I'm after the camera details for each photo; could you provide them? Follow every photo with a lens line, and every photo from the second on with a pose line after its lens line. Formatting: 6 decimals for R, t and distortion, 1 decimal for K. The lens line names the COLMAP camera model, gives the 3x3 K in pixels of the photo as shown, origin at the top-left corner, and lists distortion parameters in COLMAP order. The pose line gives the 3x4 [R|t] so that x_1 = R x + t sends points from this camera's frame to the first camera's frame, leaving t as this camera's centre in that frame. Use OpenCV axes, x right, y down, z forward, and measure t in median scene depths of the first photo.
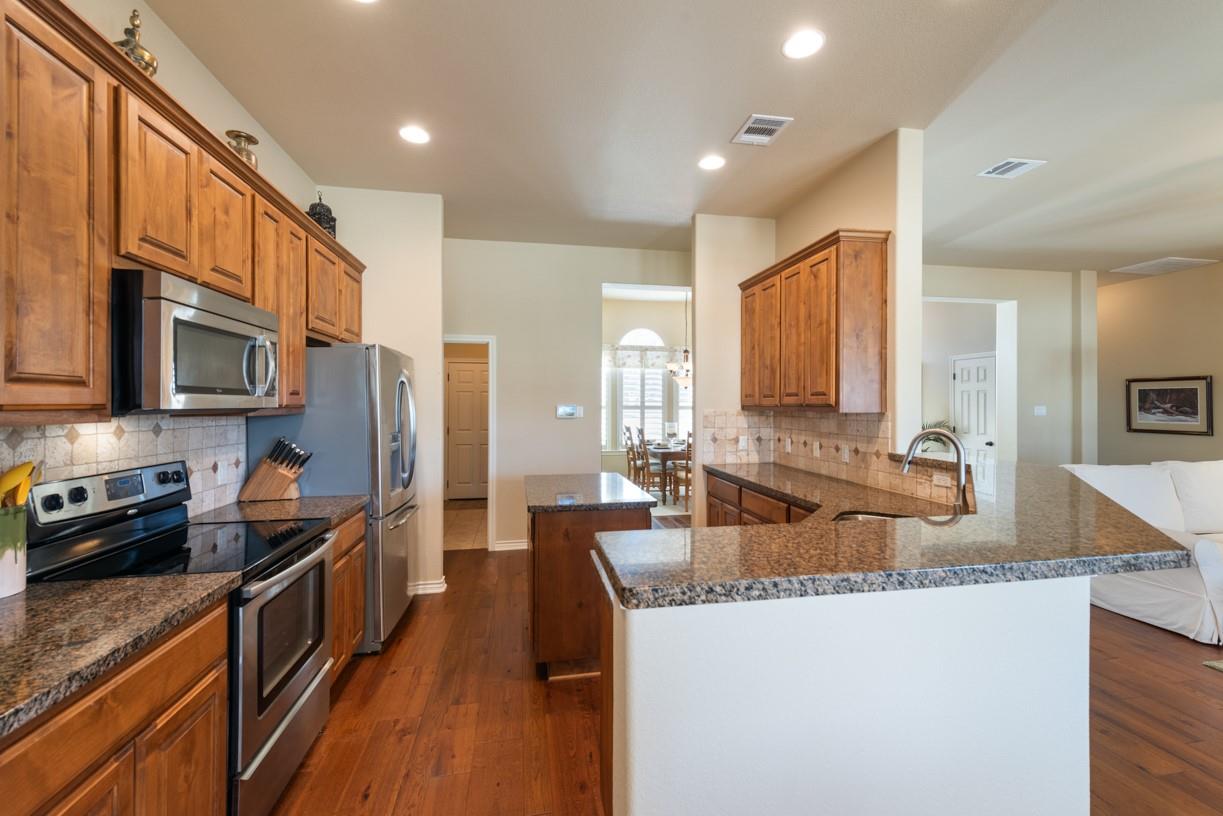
lens RADIAL K [[506.7, 0, 615.8], [0, 506.7, 405.5], [0, 0, 1]] dist [0.008325, -0.001886]
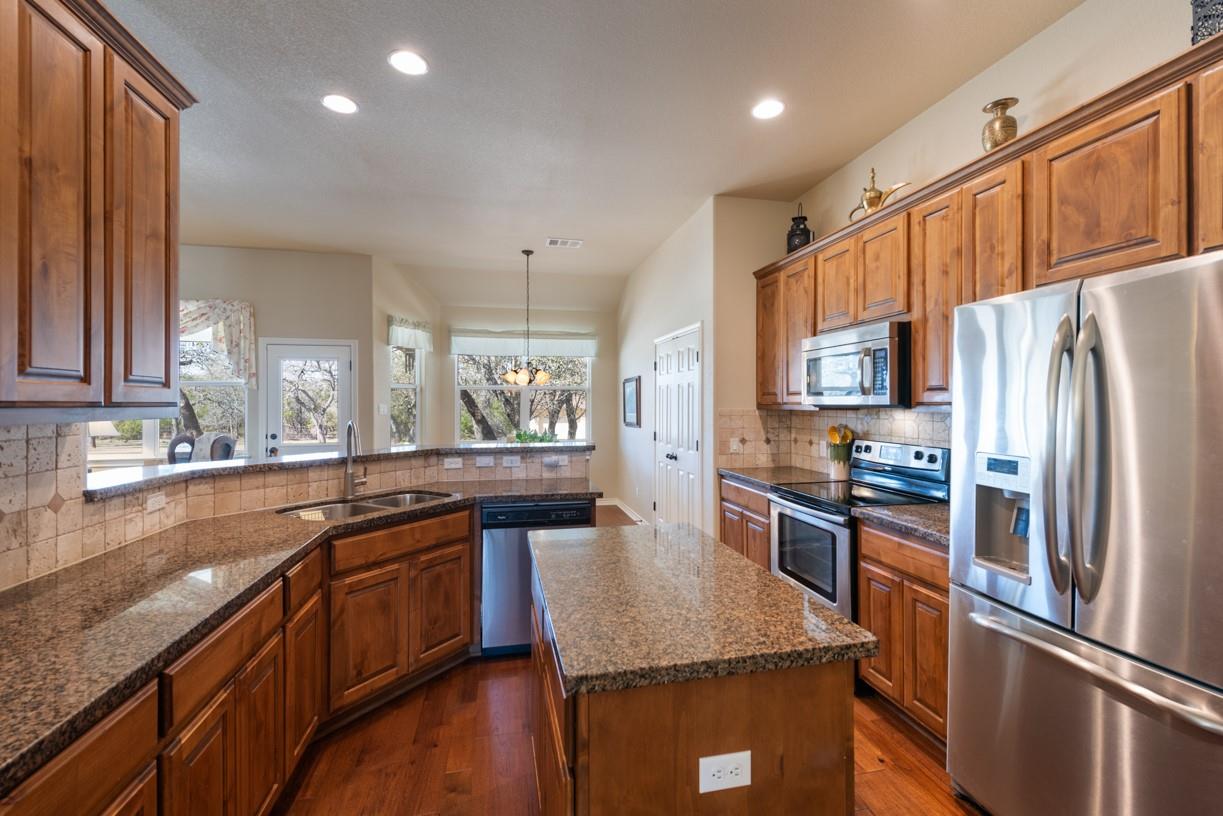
lens RADIAL K [[536.9, 0, 620.2], [0, 536.9, 399.7], [0, 0, 1]] dist [0.009931, -0.001542]
pose [[-0.998896, 0.001390, -0.046960, -0.006336], [0.001570, 0.999992, -0.003788, -0.001358], [0.046955, -0.003858, -0.998890, 0.839031]]
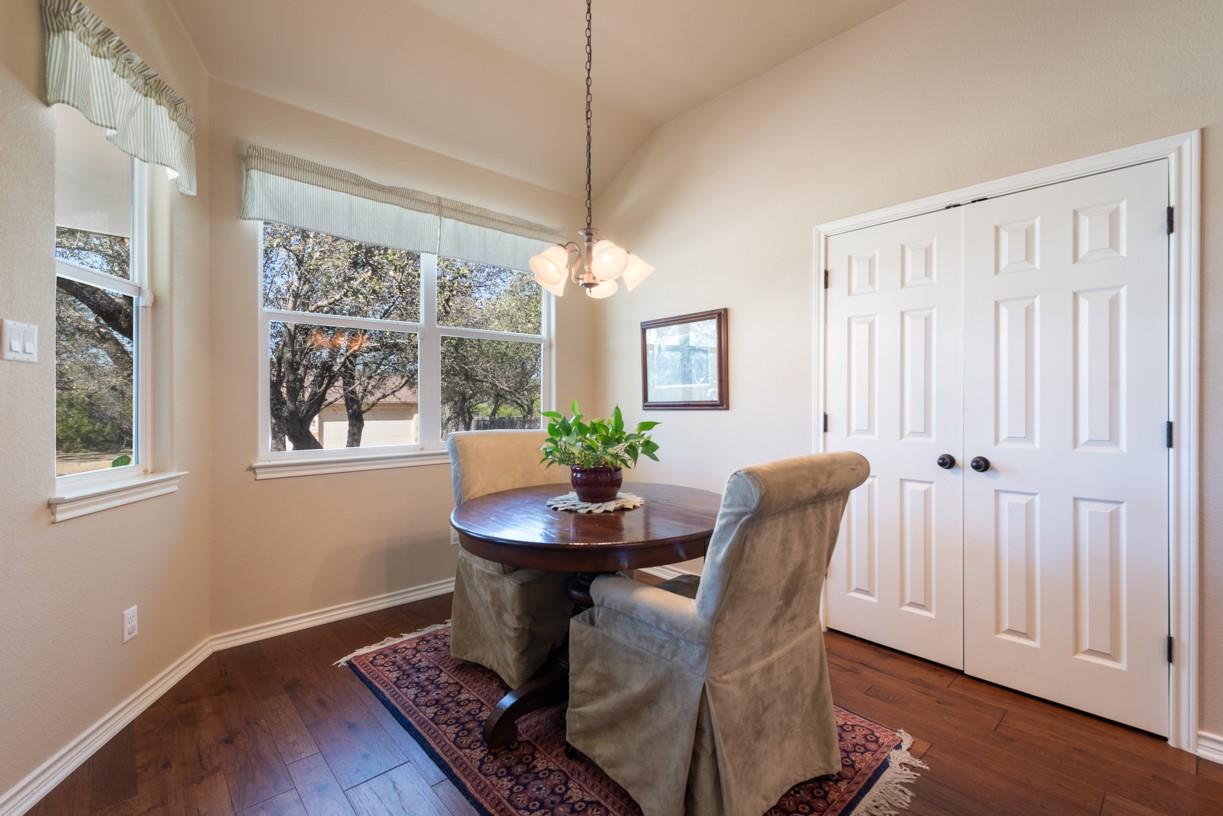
lens RADIAL K [[536.9, 0, 611.5], [0, 536.9, 406.7], [0, 0, 1]] dist [0.009931, -0.001542]
pose [[-0.825513, 0.008750, -0.564316, 0.301815], [0.009655, 0.999952, 0.001381, 0.043603], [0.564301, -0.004309, -0.825558, 0.179266]]
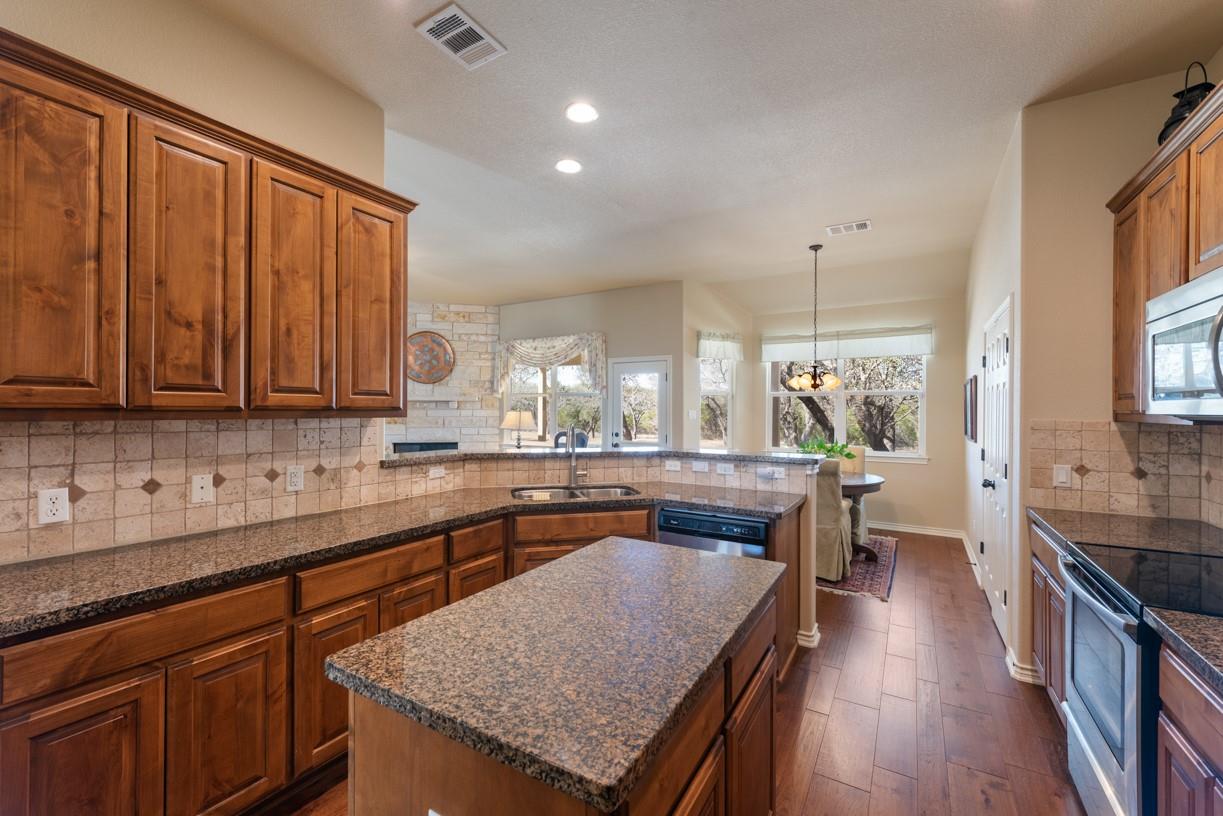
lens RADIAL K [[506.7, 0, 611.8], [0, 506.7, 408.7], [0, 0, 1]] dist [0.008325, -0.001886]
pose [[-0.747313, -0.002902, 0.664466, -0.193750], [-0.002864, 0.999995, 0.001146, -0.000979], [-0.664466, -0.001046, -0.747317, 0.729339]]
